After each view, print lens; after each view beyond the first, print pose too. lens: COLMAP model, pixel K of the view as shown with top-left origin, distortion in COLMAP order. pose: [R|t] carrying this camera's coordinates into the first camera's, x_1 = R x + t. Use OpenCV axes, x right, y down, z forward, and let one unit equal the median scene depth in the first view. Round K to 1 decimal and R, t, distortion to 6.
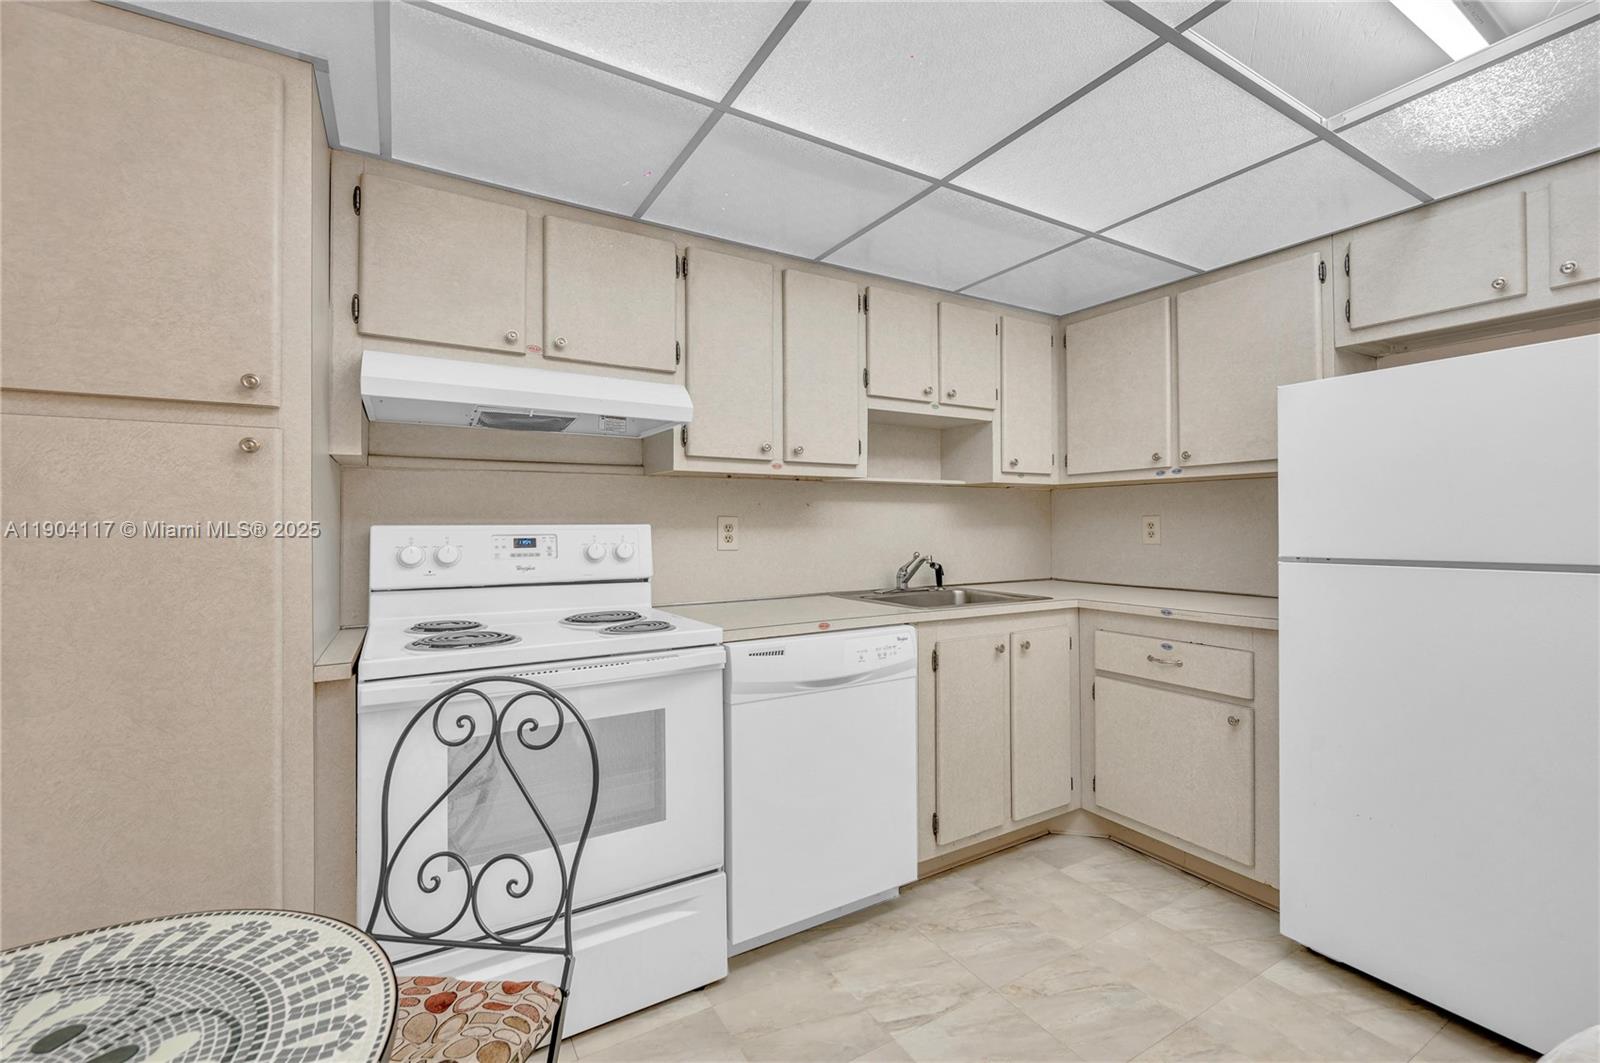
lens RADIAL K [[661.1, 0, 841.5], [0, 661.1, 520.6], [0, 0, 1]] dist [-0.000197, -0.000055]
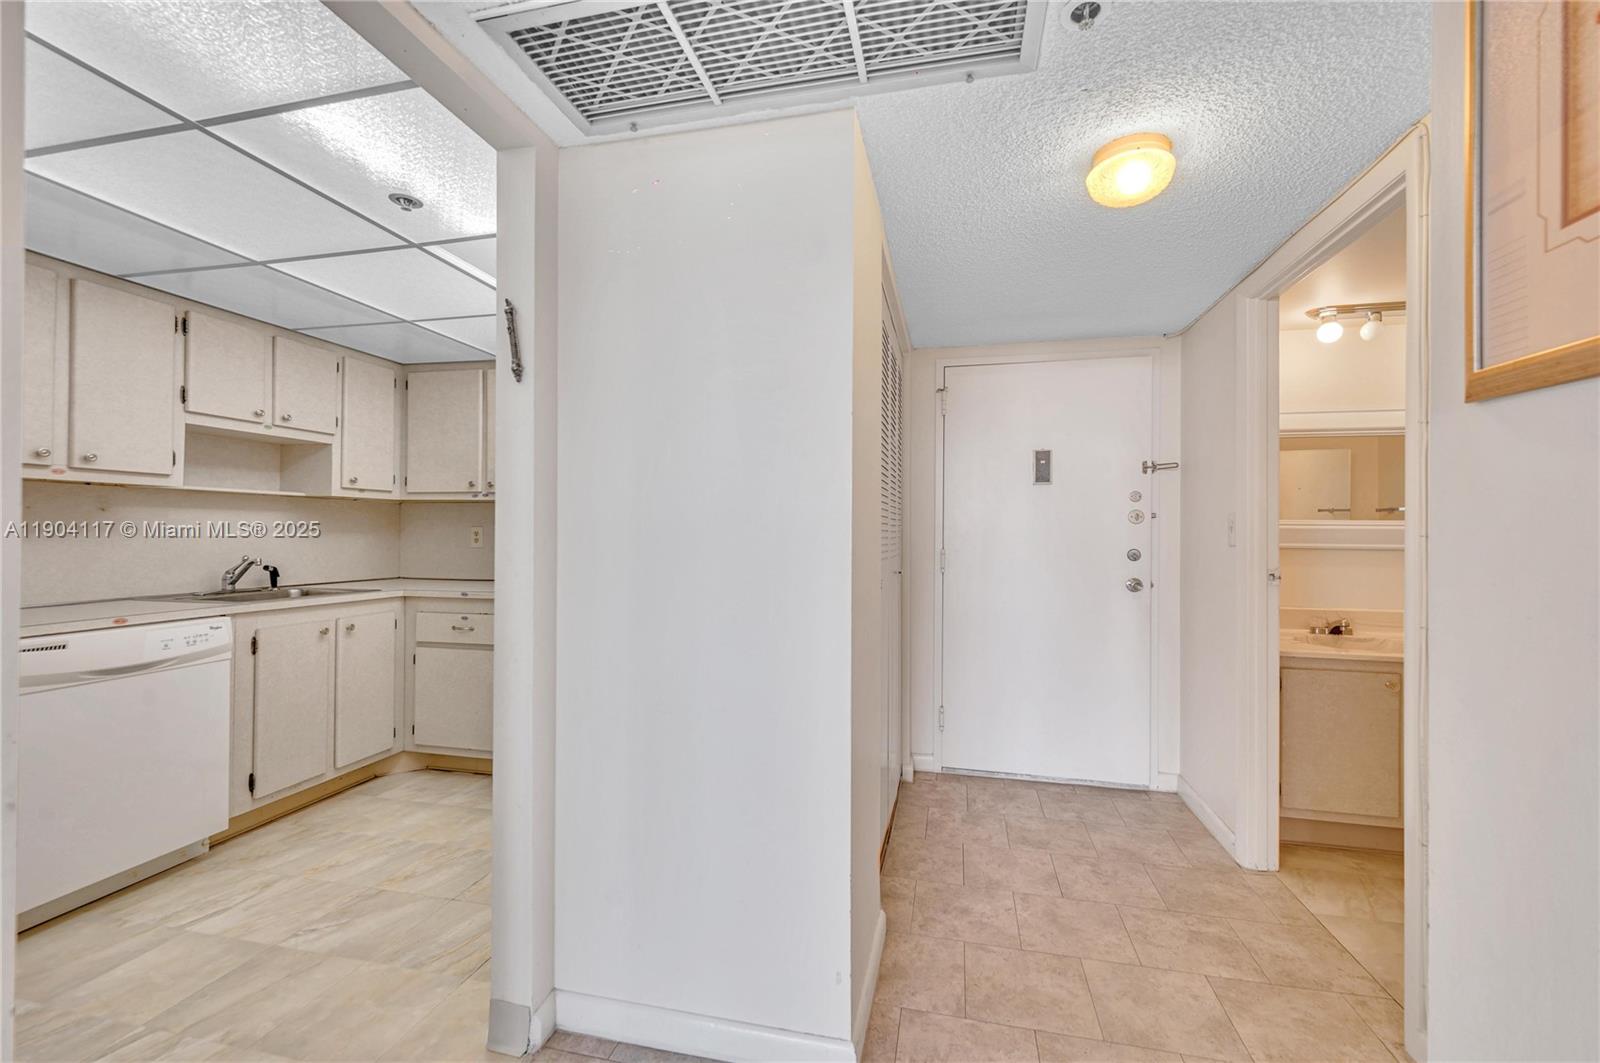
lens RADIAL K [[658.2, 0, 802.0], [0, 658.2, 527.6], [0, 0, 1]] dist [0.000394, -0.000210]
pose [[0.724607, 0.015435, 0.688989, 0.032221], [-0.014058, 0.999872, -0.007615, -0.004702], [-0.689019, -0.004168, 0.724731, -0.483338]]
